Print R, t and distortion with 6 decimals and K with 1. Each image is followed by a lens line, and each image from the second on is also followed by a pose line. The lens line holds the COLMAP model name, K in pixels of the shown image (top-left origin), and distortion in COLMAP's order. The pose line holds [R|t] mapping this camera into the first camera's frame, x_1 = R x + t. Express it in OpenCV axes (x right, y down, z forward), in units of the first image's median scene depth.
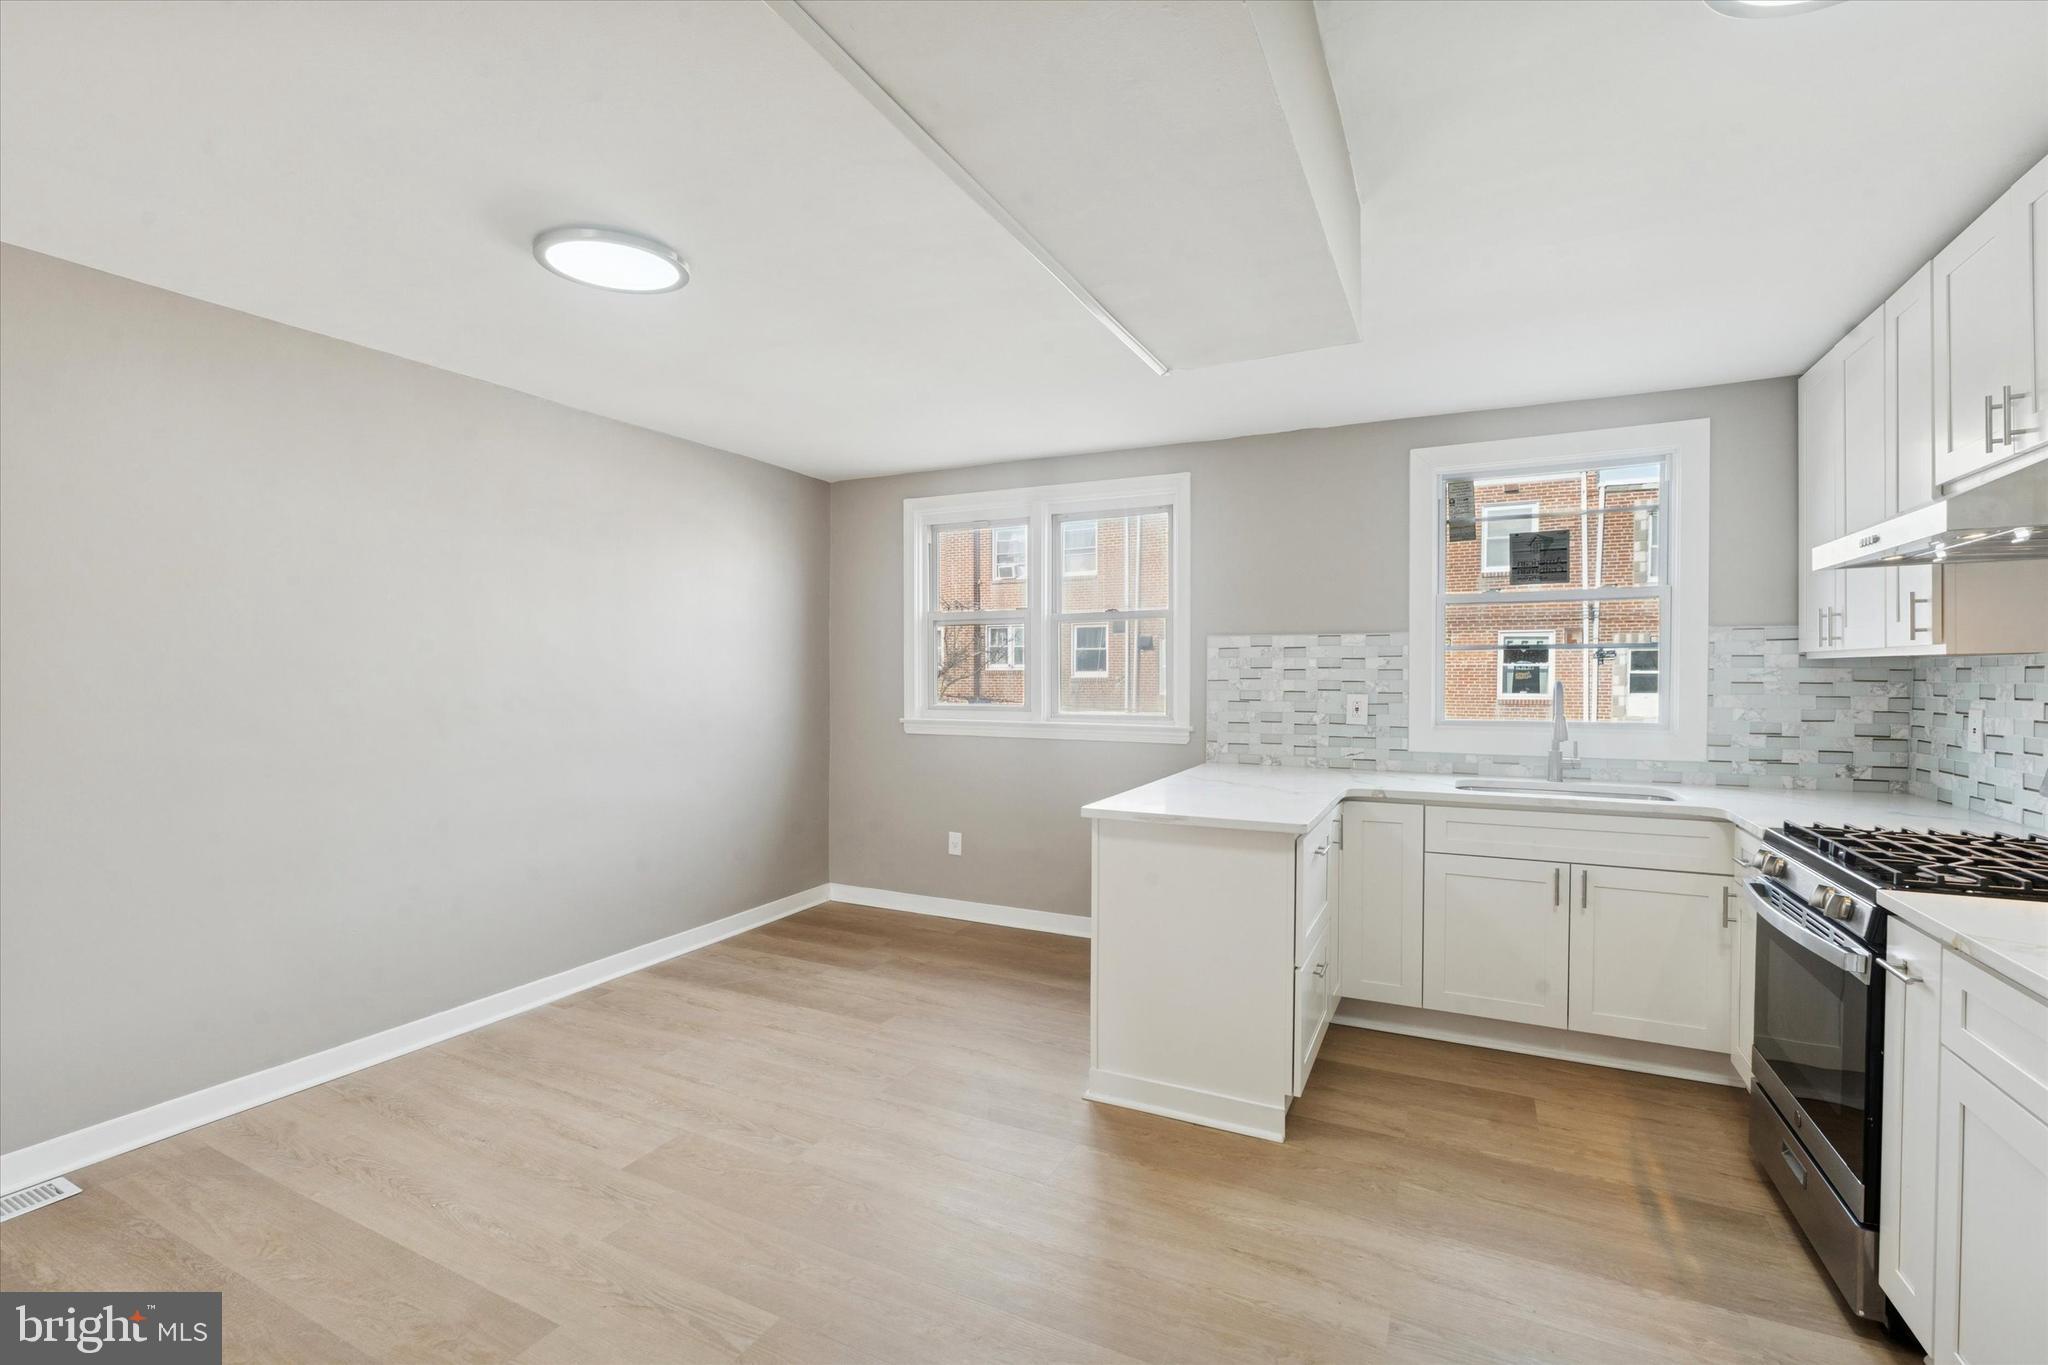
lens RADIAL K [[906.6, 0, 1019.1], [0, 906.6, 687.0], [0, 0, 1]] dist [-0.001056, 0.000021]
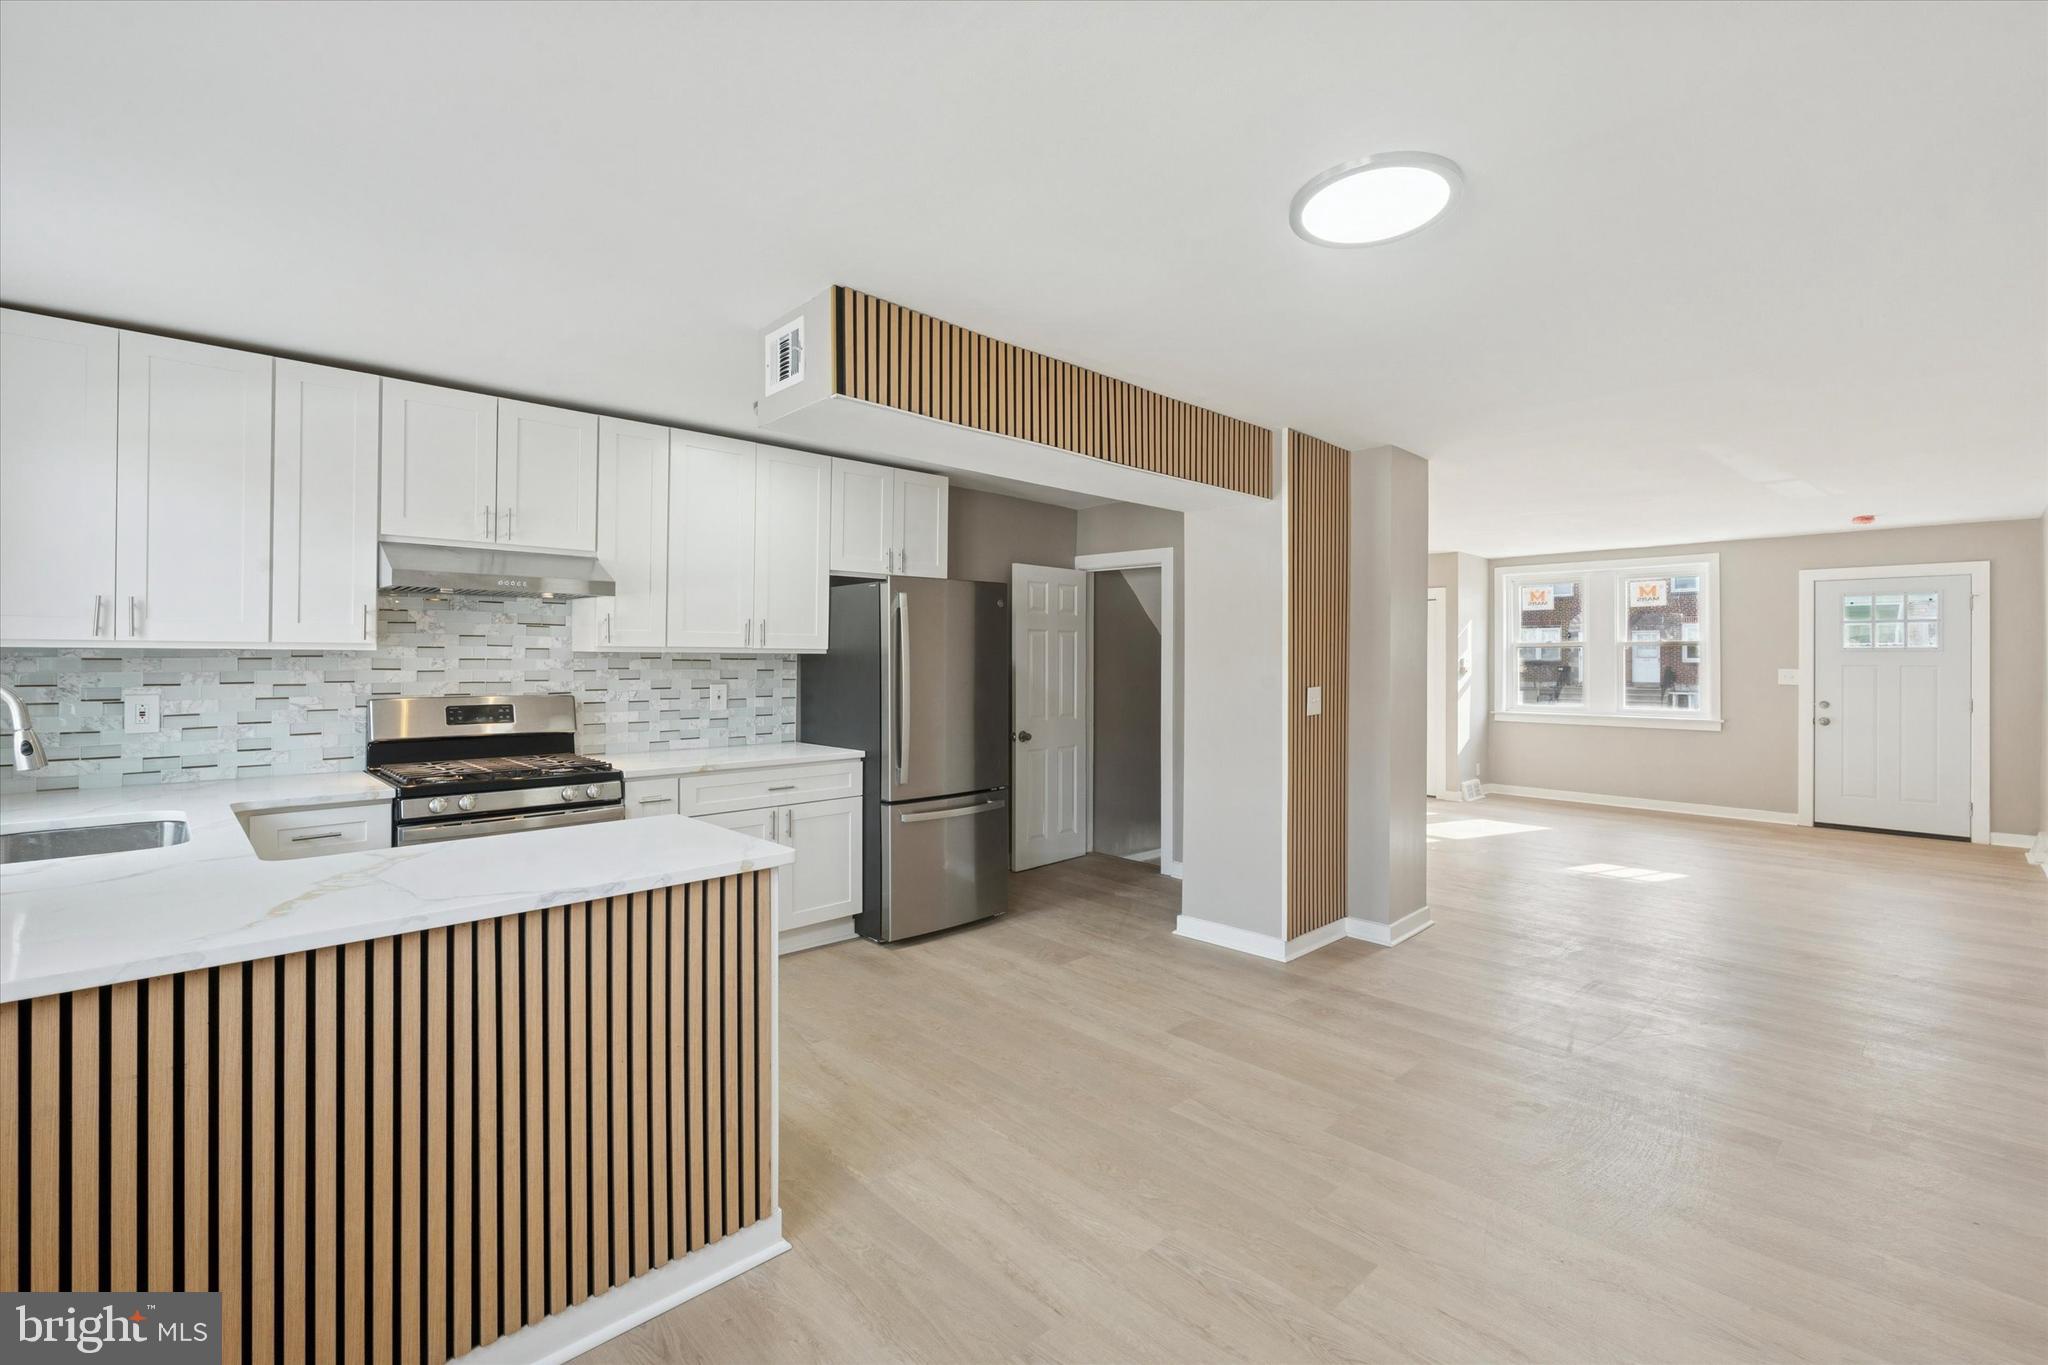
lens RADIAL K [[900.3, 0, 1024.8], [0, 900.3, 656.1], [0, 0, 1]] dist [-0.000724, 0.000089]
pose [[-0.943593, -0.002730, 0.331096, -0.250959], [0.001037, 0.999937, 0.011199, -0.024409], [-0.331106, 0.010911, -0.943531, 1.167768]]
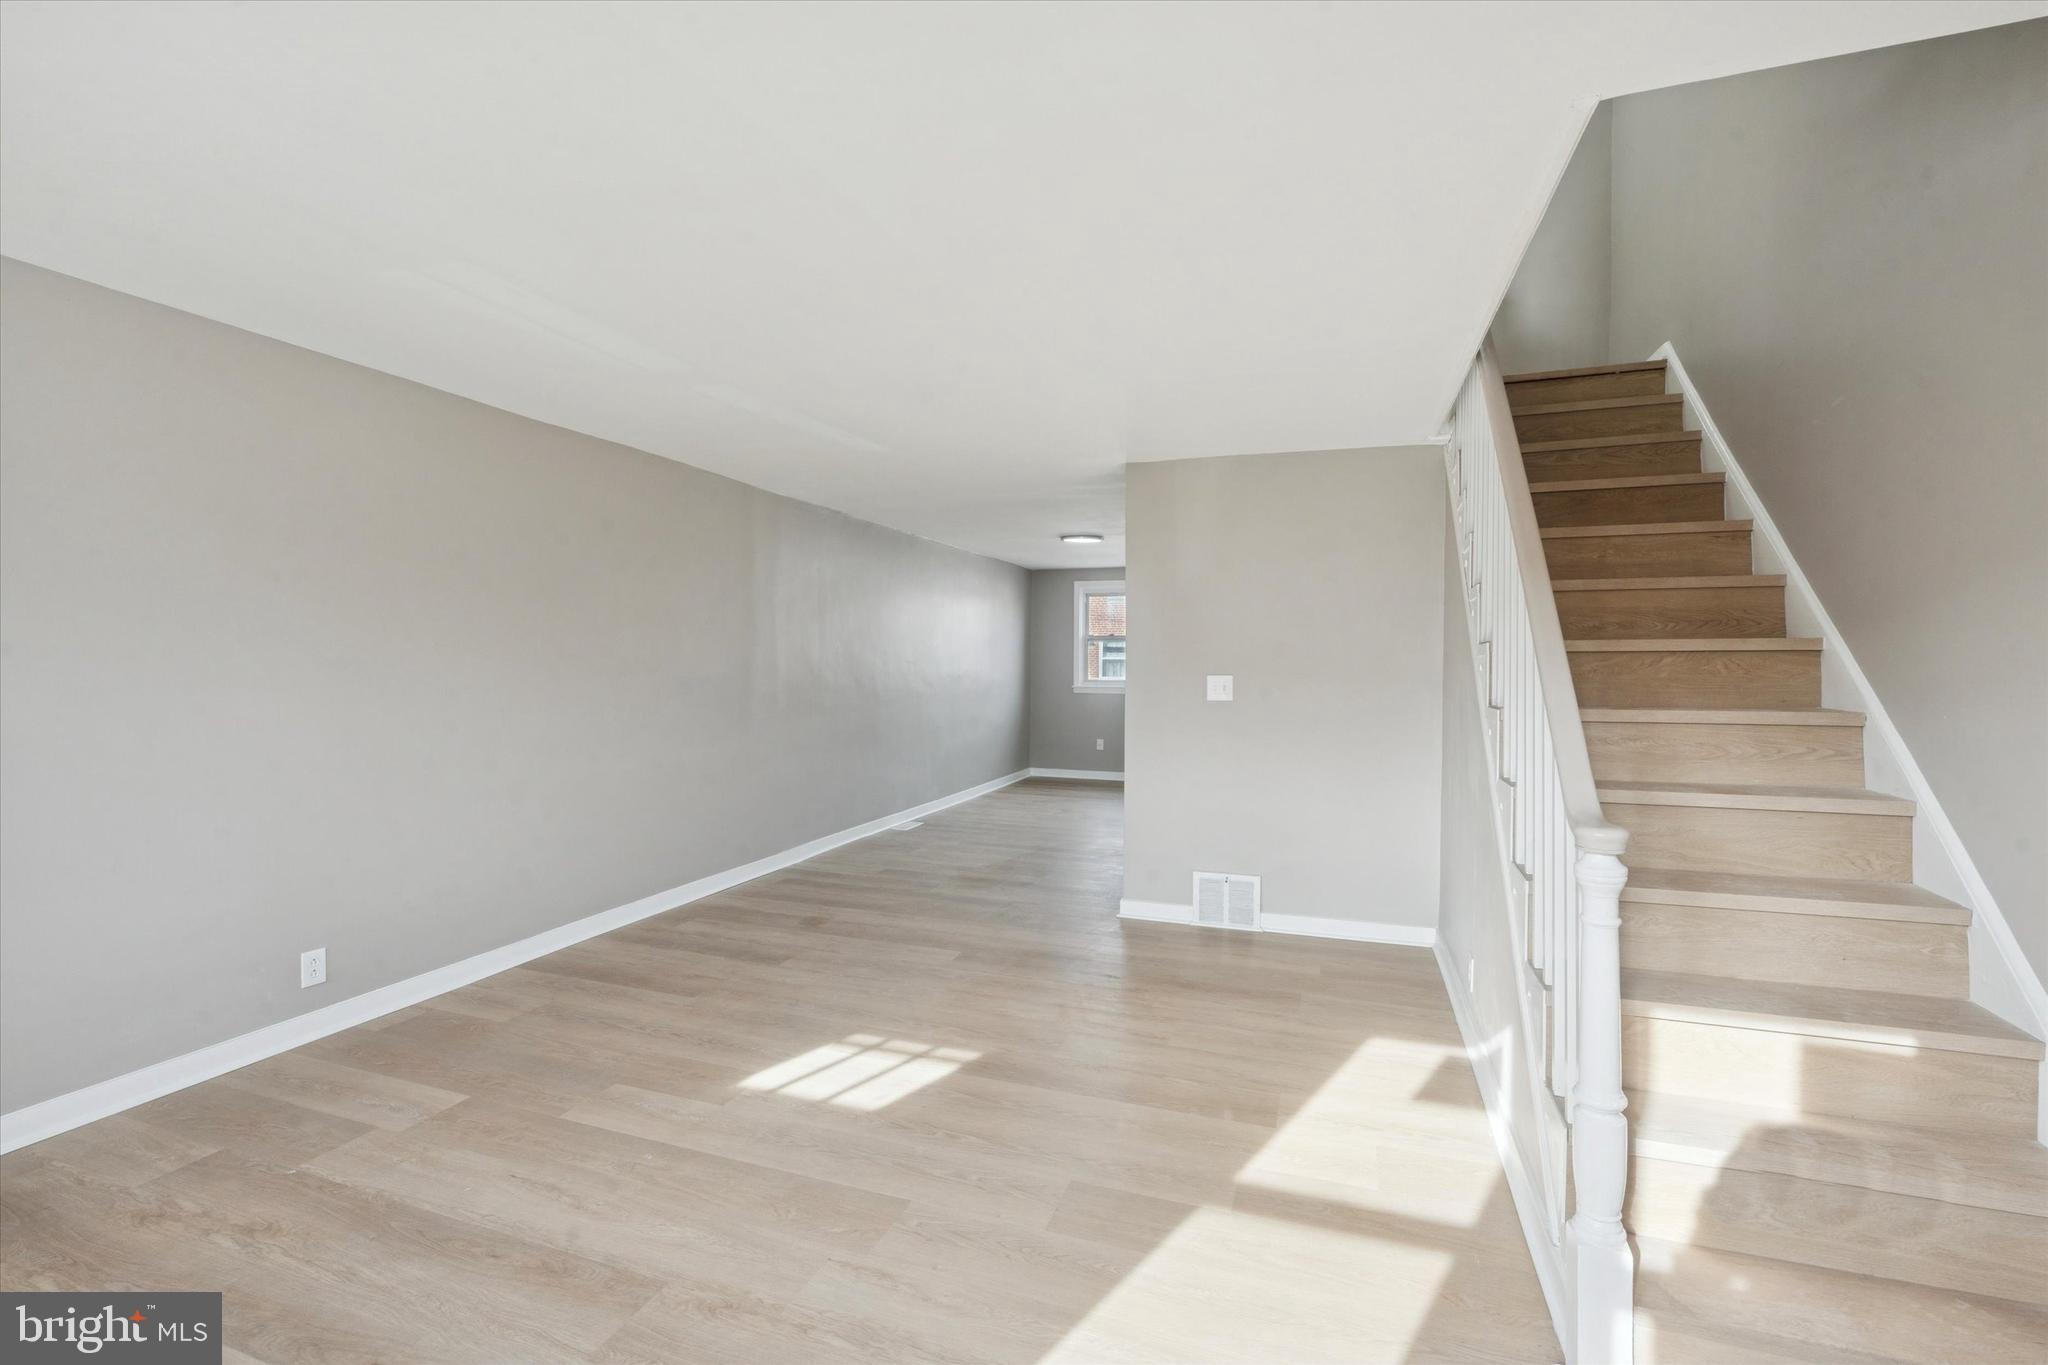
lens RADIAL K [[900.3, 0, 1024.8], [0, 900.3, 656.1], [0, 0, 1]] dist [-0.000724, 0.000089]
pose [[0.990660, 0.008949, 0.136063, -0.657191], [-0.005903, 0.999723, -0.022774, 0.018075], [-0.136229, 0.021758, 0.990438, -1.316030]]
